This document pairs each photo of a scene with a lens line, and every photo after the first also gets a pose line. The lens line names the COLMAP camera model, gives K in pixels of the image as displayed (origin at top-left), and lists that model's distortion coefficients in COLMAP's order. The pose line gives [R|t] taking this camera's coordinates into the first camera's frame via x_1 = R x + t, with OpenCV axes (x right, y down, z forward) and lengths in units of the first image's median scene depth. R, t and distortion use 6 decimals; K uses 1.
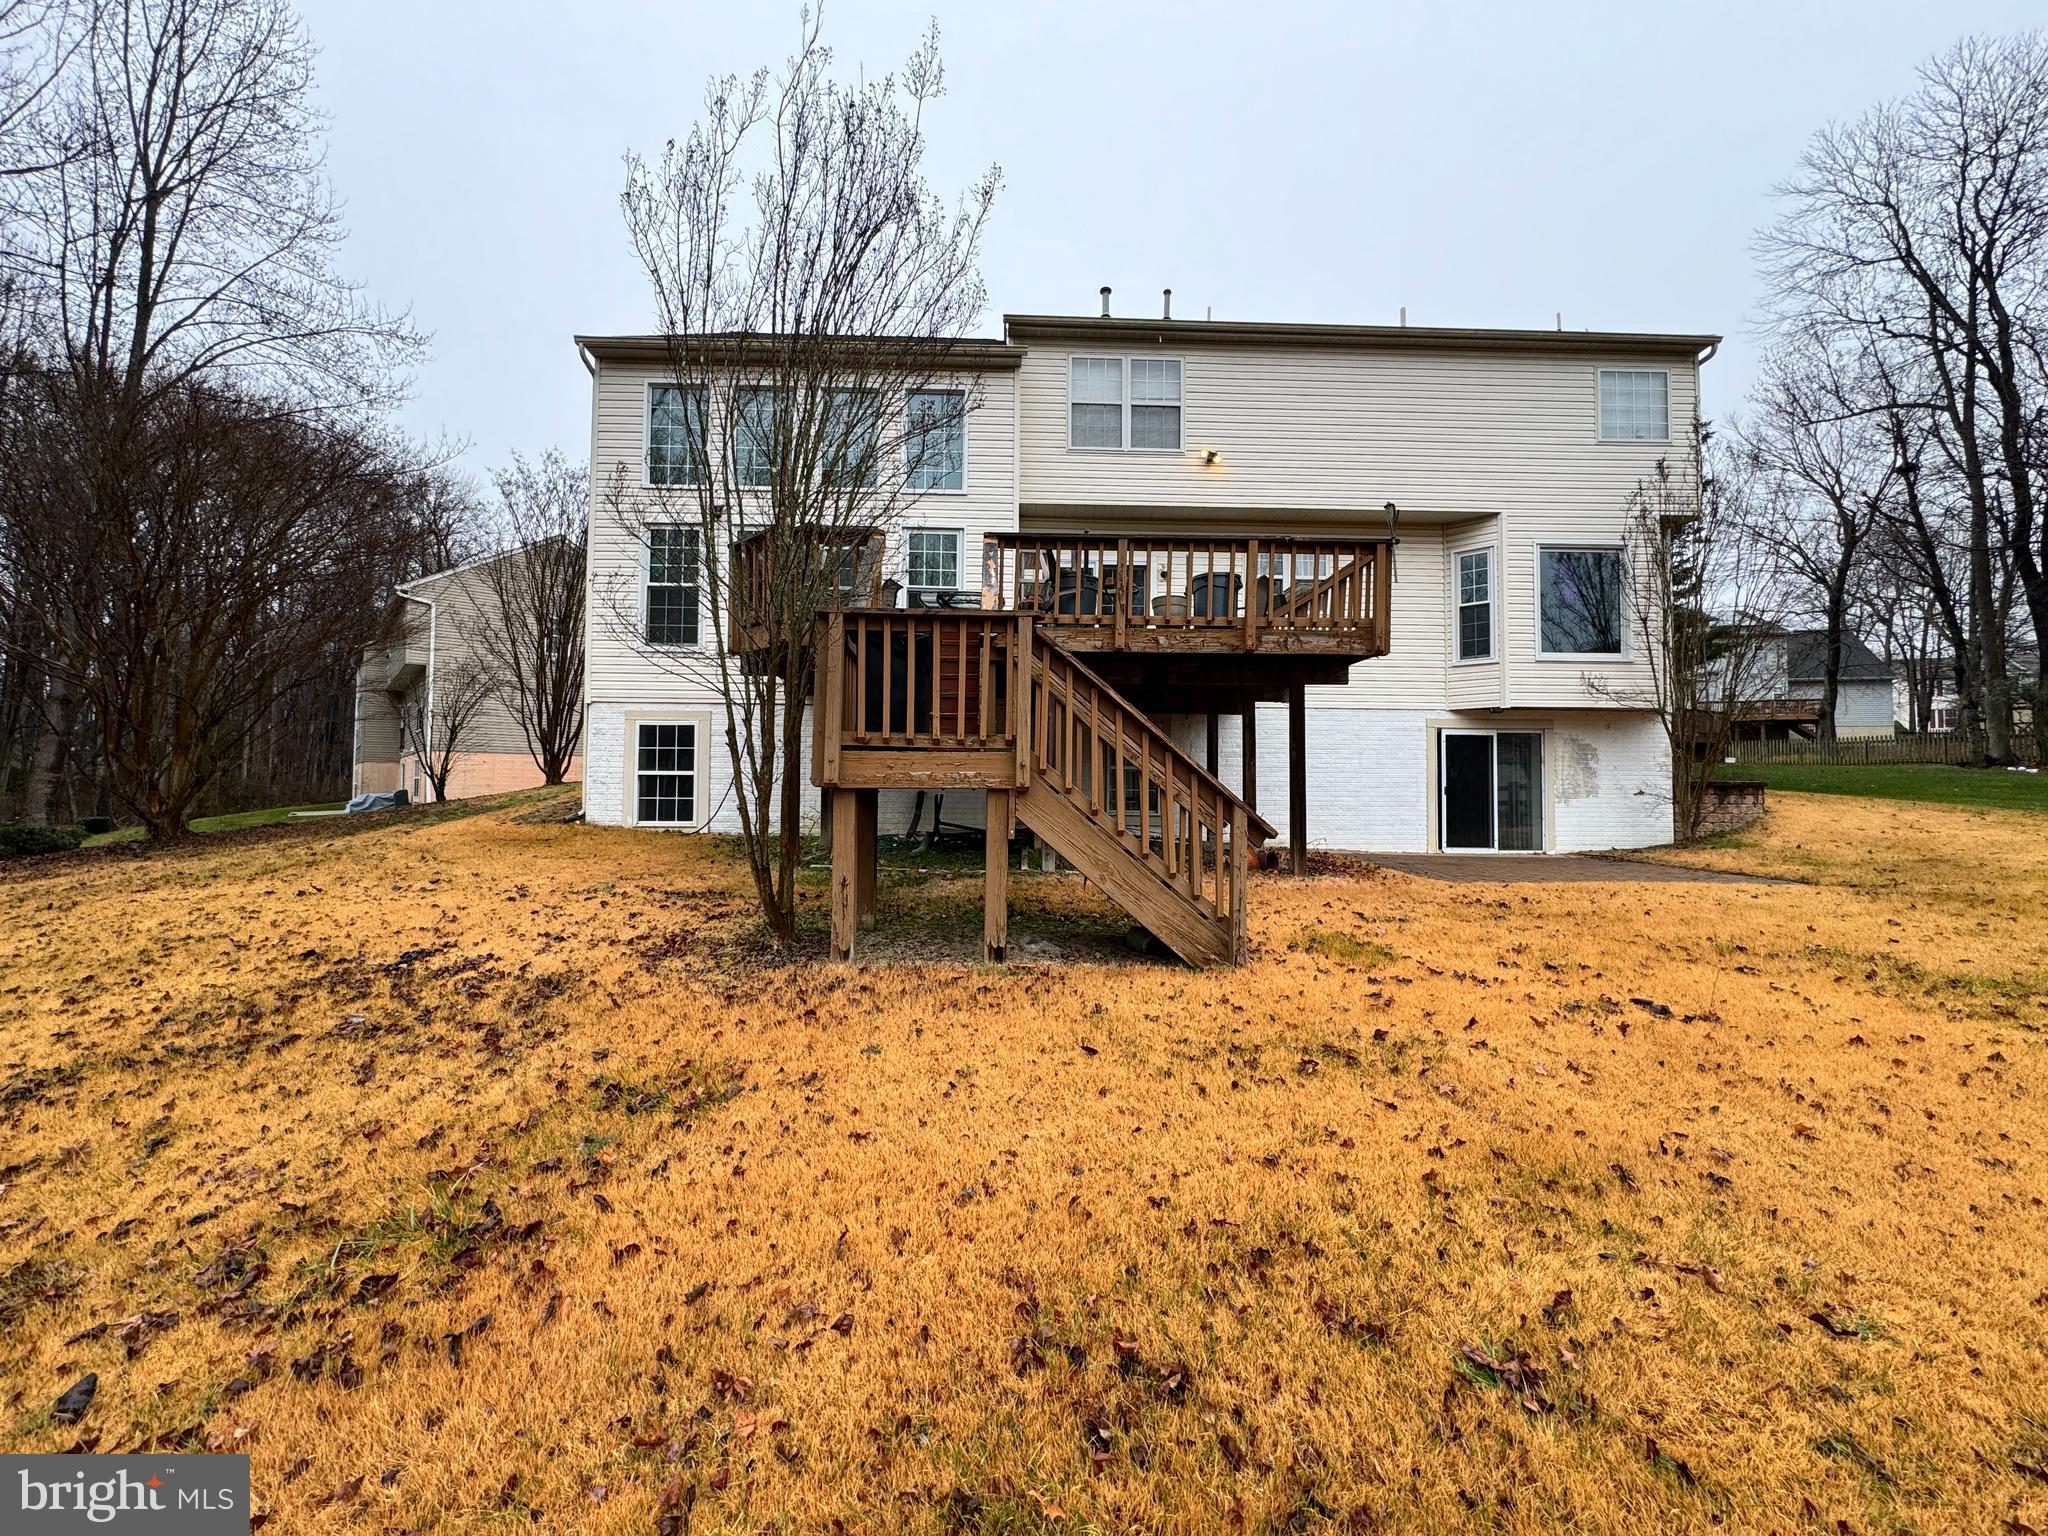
lens RADIAL K [[817.3, 0, 1023.3], [0, 817.3, 760.6], [0, 0, 1]] dist [-0.002296, 0.000556]
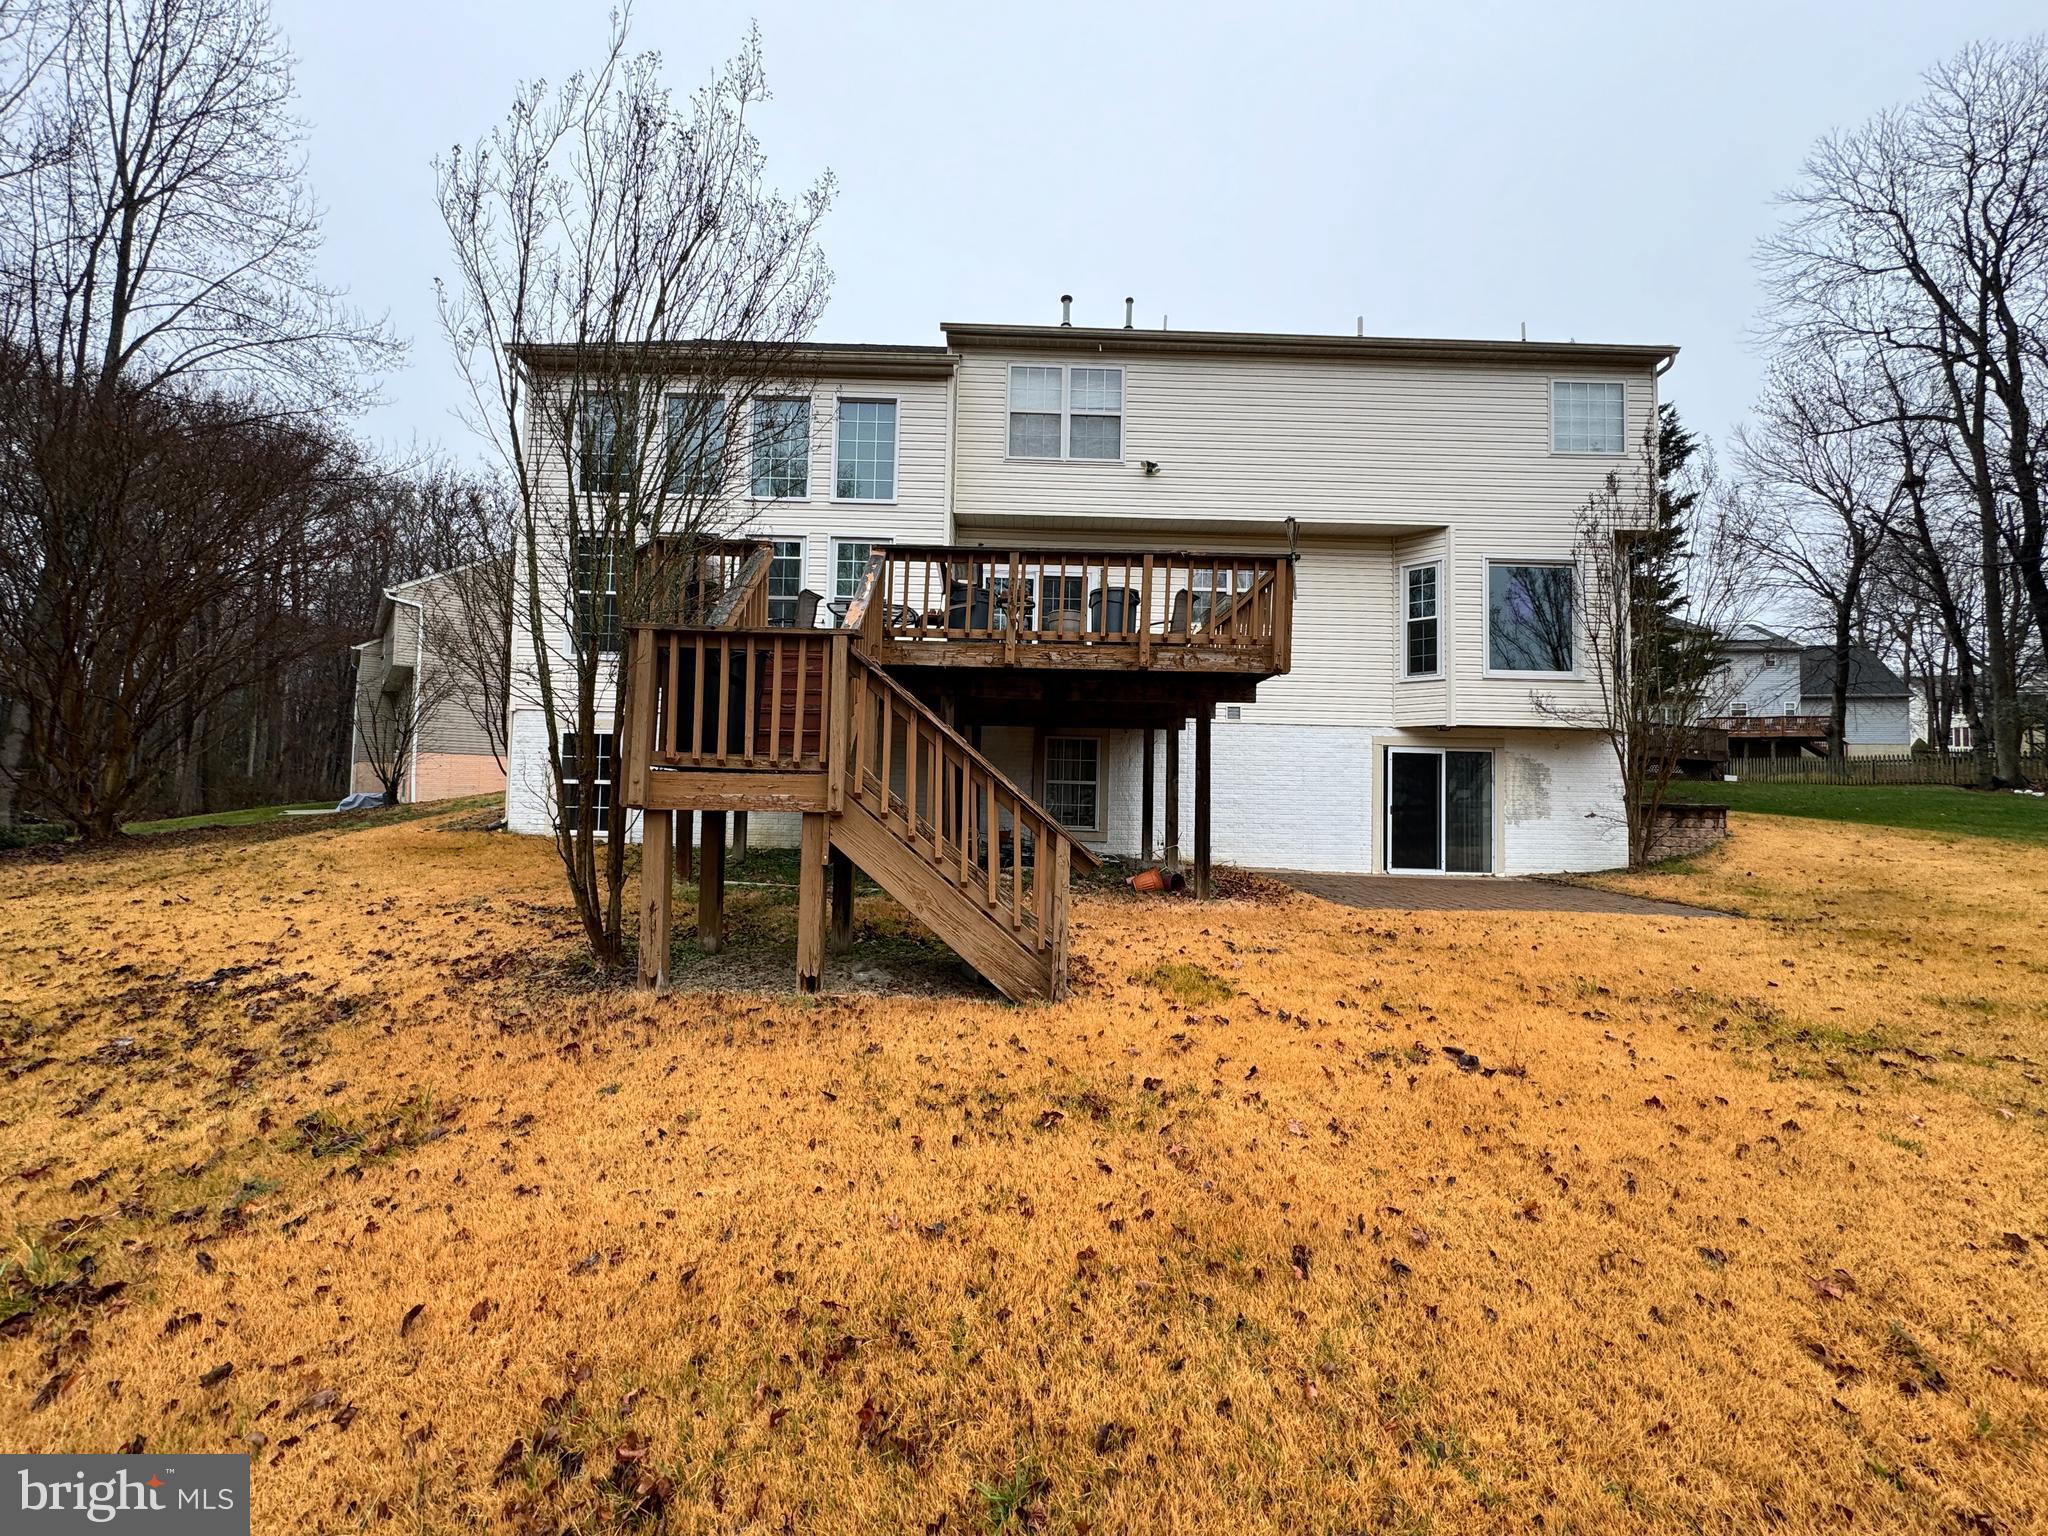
lens RADIAL K [[817.3, 0, 1023.3], [0, 817.3, 760.6], [0, 0, 1]] dist [-0.002296, 0.000556]
pose [[0.999729, 0.012929, -0.019360, 0.101385], [-0.013067, 0.999890, -0.007034, -0.010029], [0.019267, 0.007285, 0.999788, 0.016200]]
